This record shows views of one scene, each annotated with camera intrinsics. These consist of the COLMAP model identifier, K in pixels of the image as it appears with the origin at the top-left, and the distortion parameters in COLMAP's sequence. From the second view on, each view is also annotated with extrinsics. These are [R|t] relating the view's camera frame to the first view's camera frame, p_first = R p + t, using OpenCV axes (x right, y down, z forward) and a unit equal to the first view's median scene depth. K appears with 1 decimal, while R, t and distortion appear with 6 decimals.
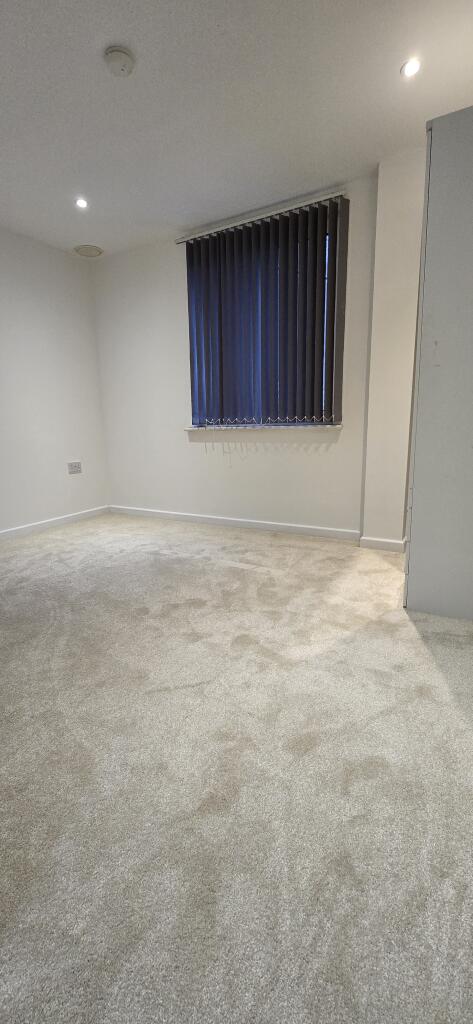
lens RADIAL K [[418.9, 0, 225.5], [0, 418.9, 509.9], [0, 0, 1]] dist [-0.000722, -0.000163]
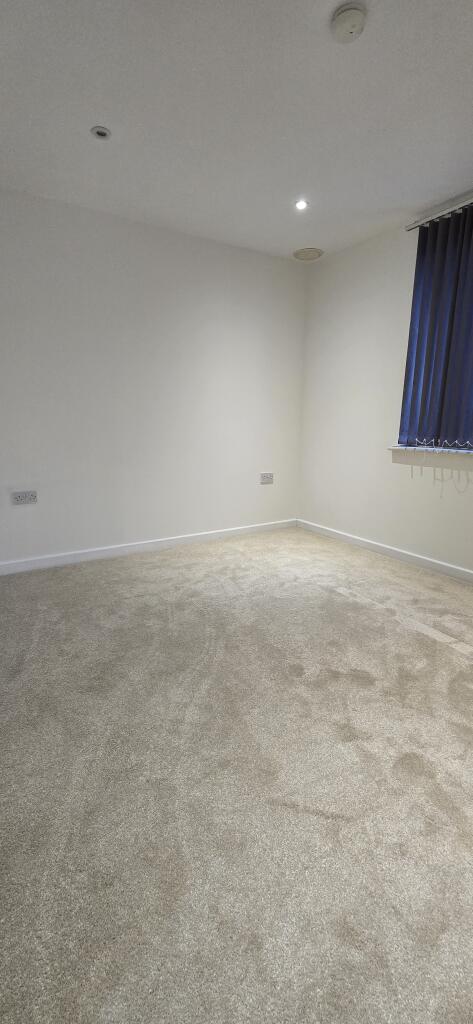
lens RADIAL K [[418.9, 0, 225.5], [0, 418.9, 509.9], [0, 0, 1]] dist [-0.000722, -0.000163]
pose [[0.881659, 0.125814, -0.454807, 0.023113], [-0.121390, 0.991836, 0.039056, -0.092450], [0.456007, 0.020775, 0.889733, 0.131629]]
